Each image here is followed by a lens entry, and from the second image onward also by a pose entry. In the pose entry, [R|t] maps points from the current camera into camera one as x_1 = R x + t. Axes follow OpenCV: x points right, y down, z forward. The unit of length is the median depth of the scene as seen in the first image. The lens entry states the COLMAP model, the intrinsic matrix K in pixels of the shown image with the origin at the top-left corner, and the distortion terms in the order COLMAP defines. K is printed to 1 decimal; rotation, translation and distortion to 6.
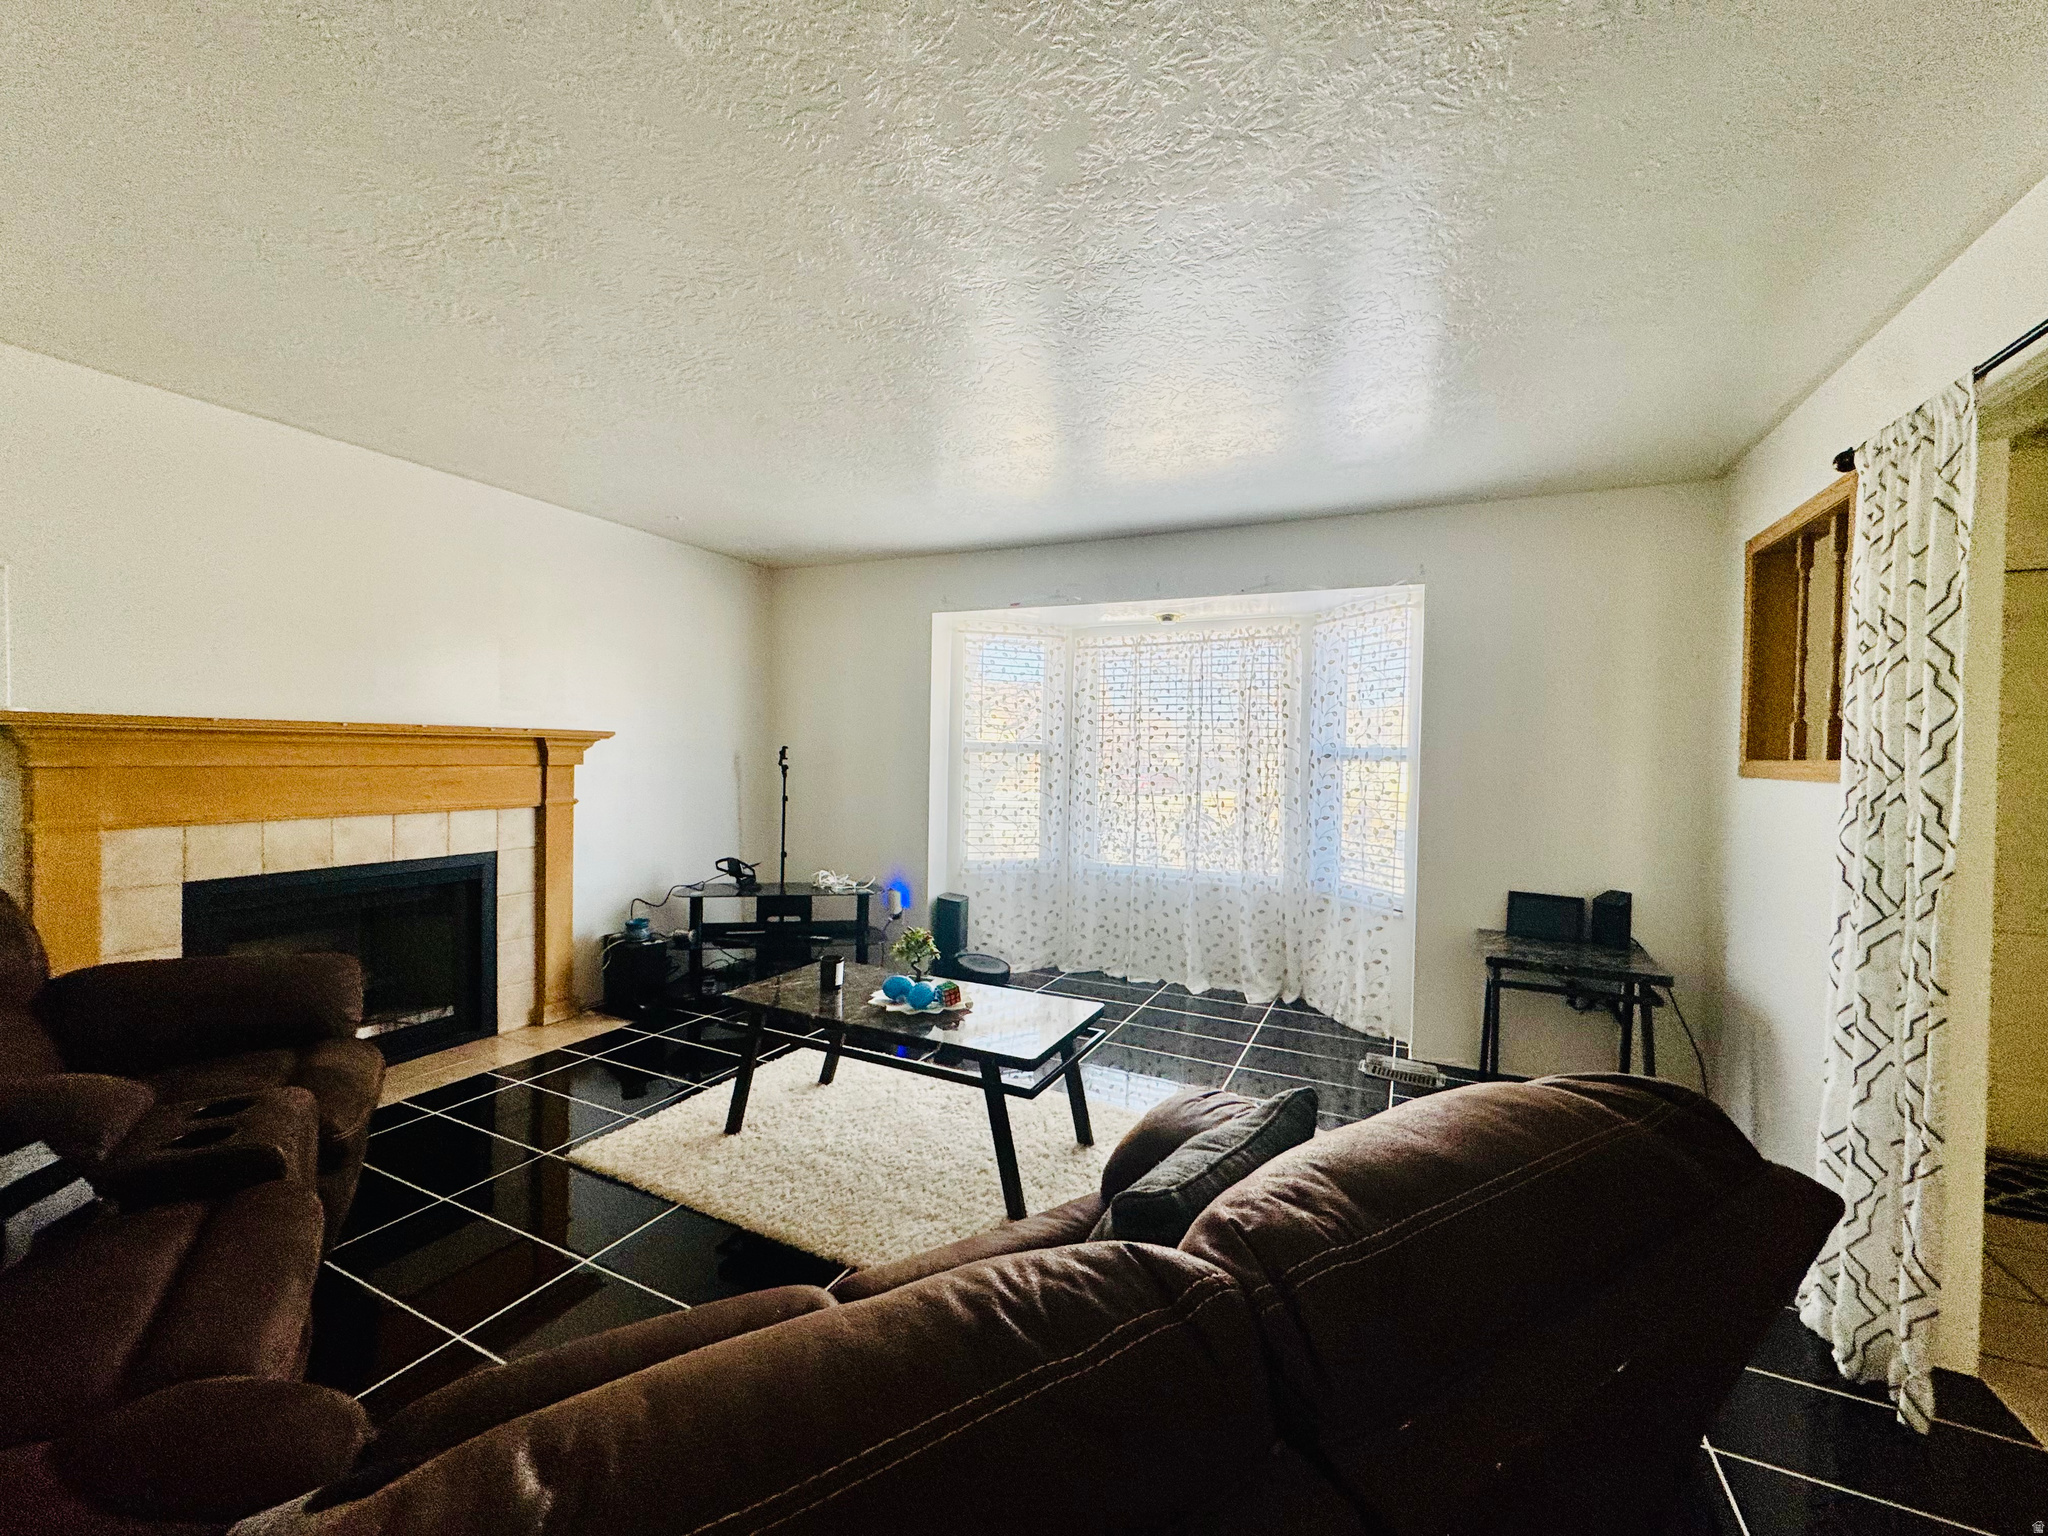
lens RADIAL K [[818.0, 0, 1024.0], [0, 818.0, 768.0], [0, 0, 1]] dist [-0.001047, -0.000344]
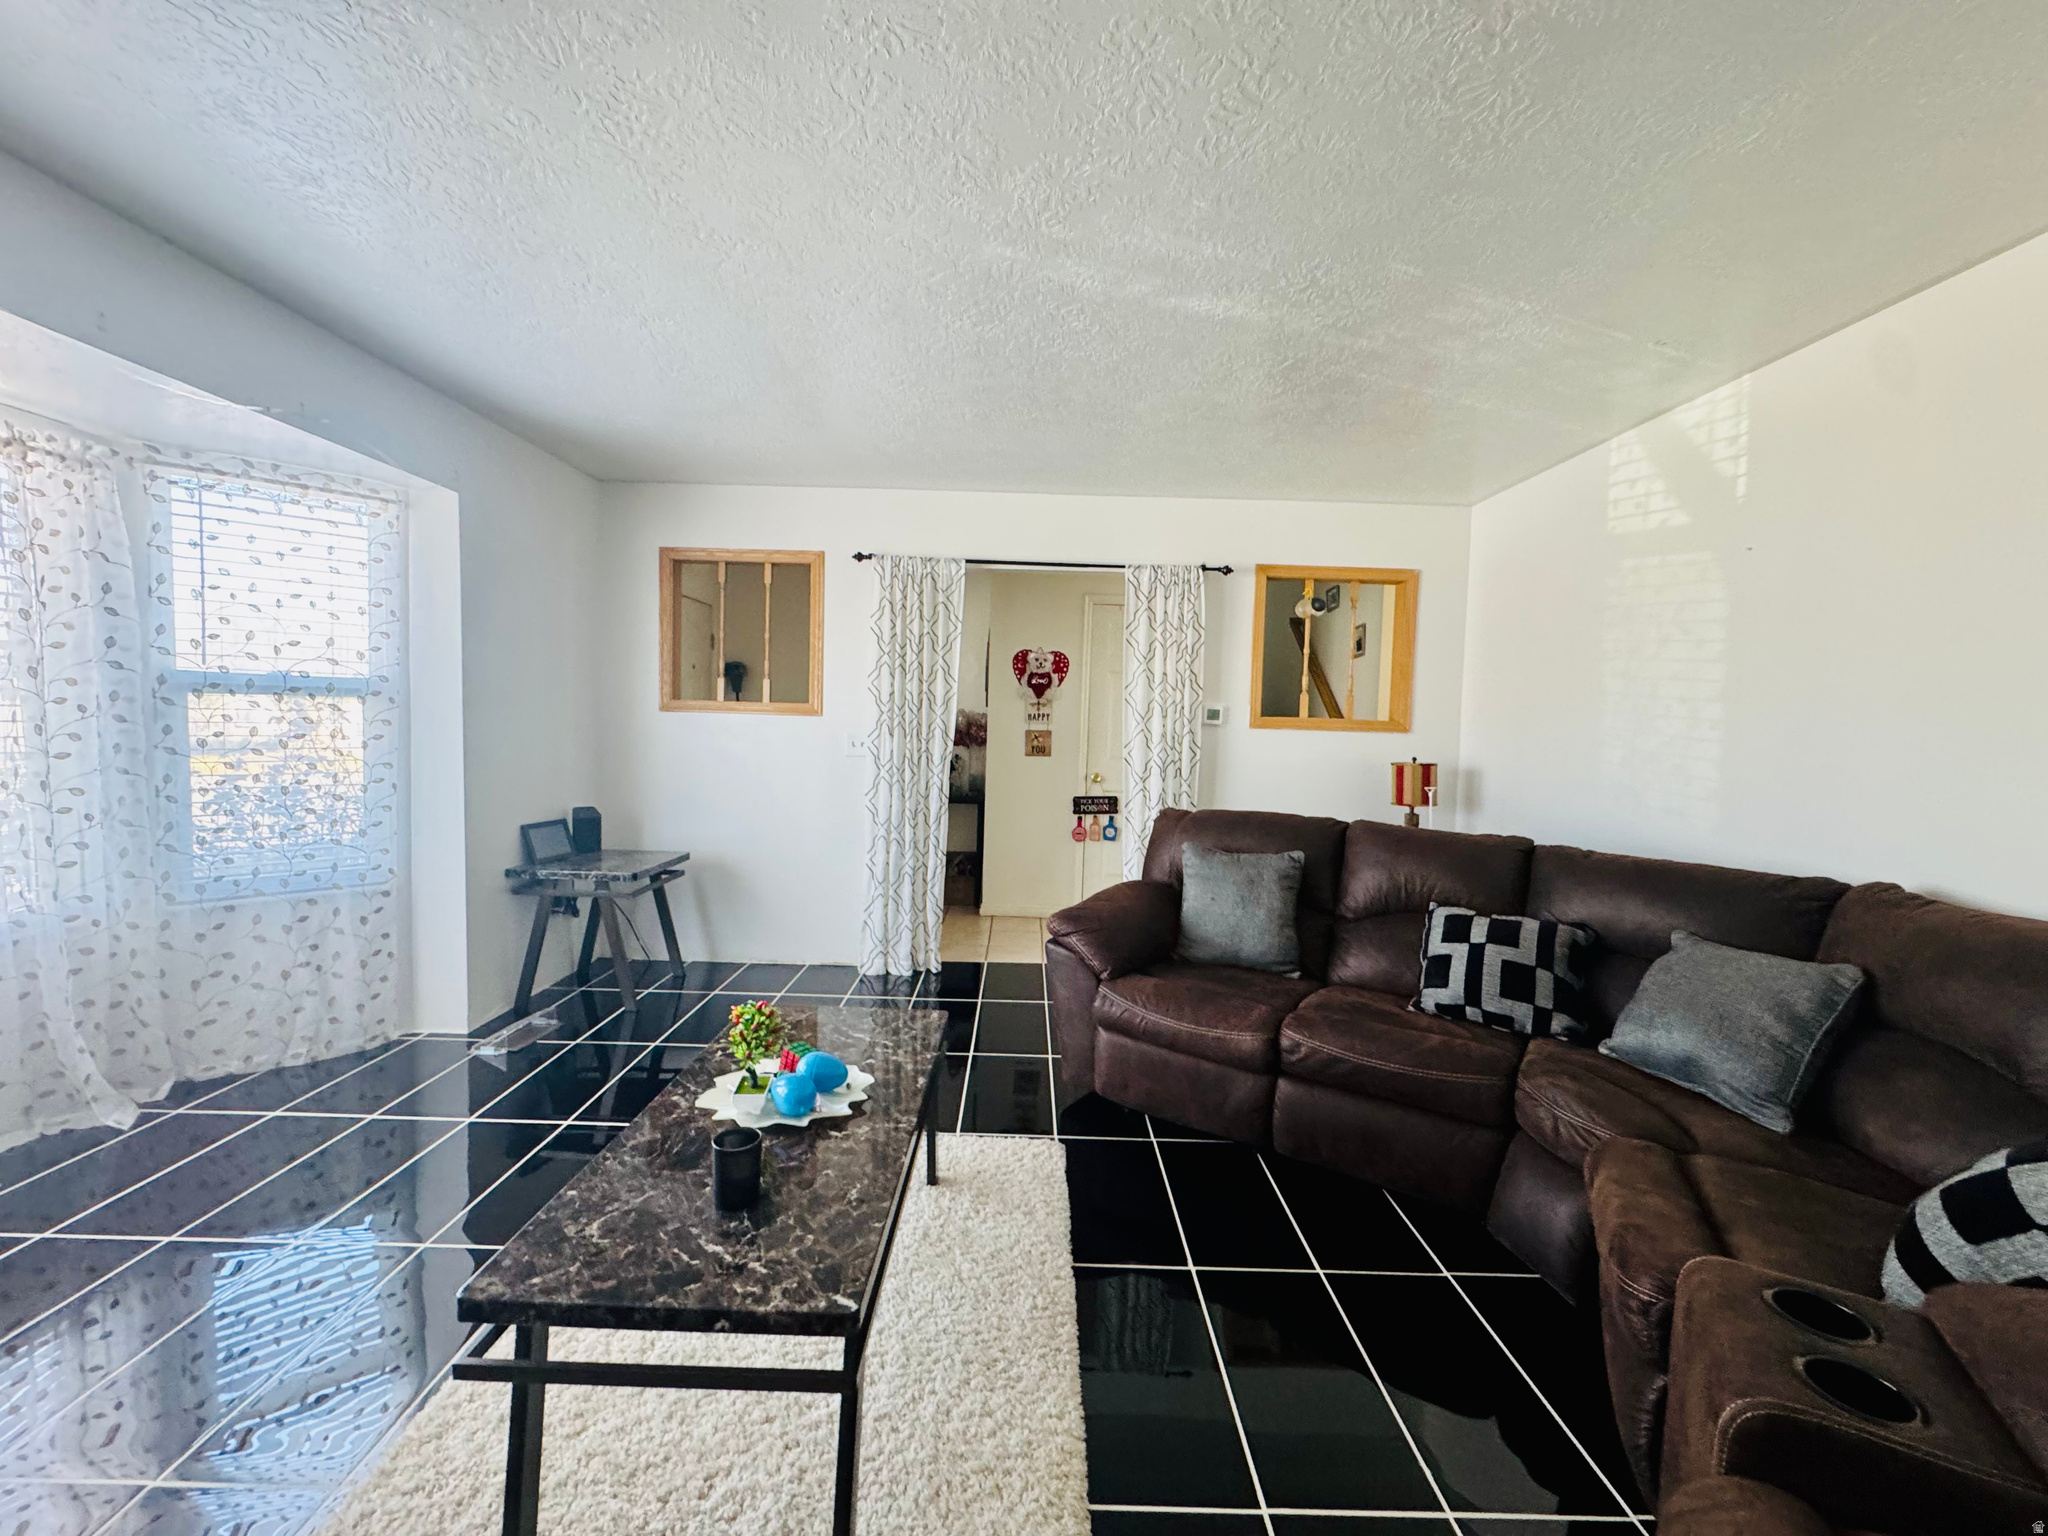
lens RADIAL K [[818.0, 0, 1024.0], [0, 818.0, 768.0], [0, 0, 1]] dist [-0.001047, -0.000344]
pose [[-0.433882, -0.086239, 0.896833, -0.484678], [-0.018879, 0.996060, 0.086648, -0.018318], [-0.900772, 0.020663, -0.433801, 0.711424]]
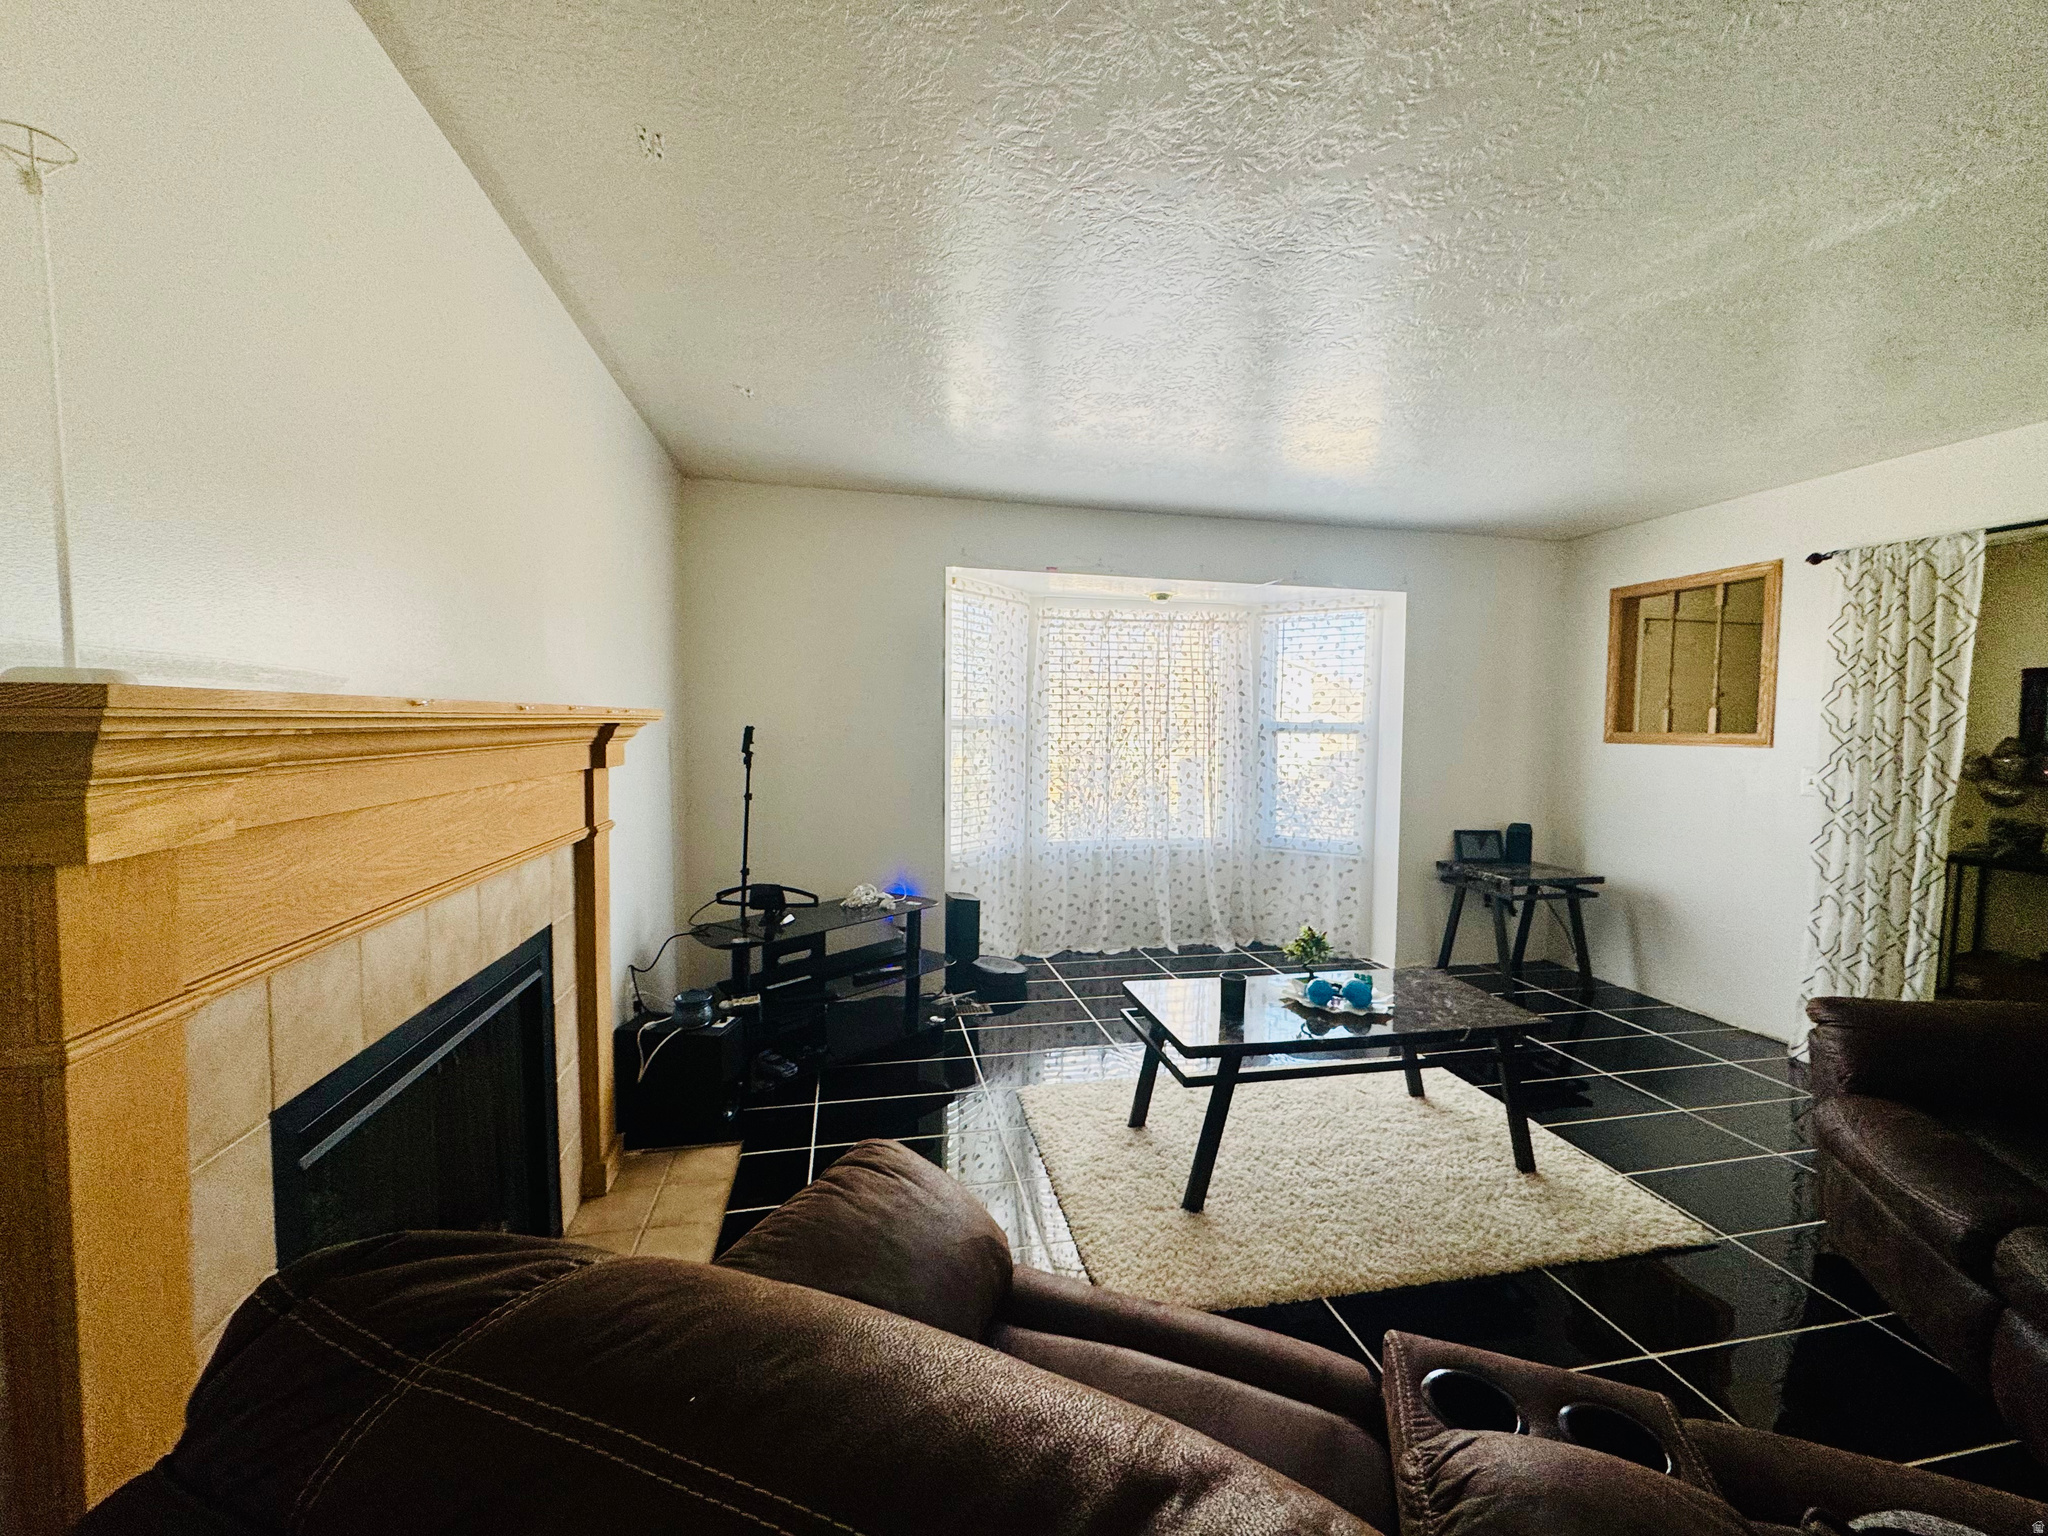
lens RADIAL K [[818.0, 0, 1024.0], [0, 818.0, 768.0], [0, 0, 1]] dist [-0.001047, -0.000344]
pose [[0.790718, -0.043947, 0.610601, -0.633410], [0.015944, 0.998560, 0.051221, -0.025713], [-0.611973, -0.030766, 0.790280, 0.306023]]
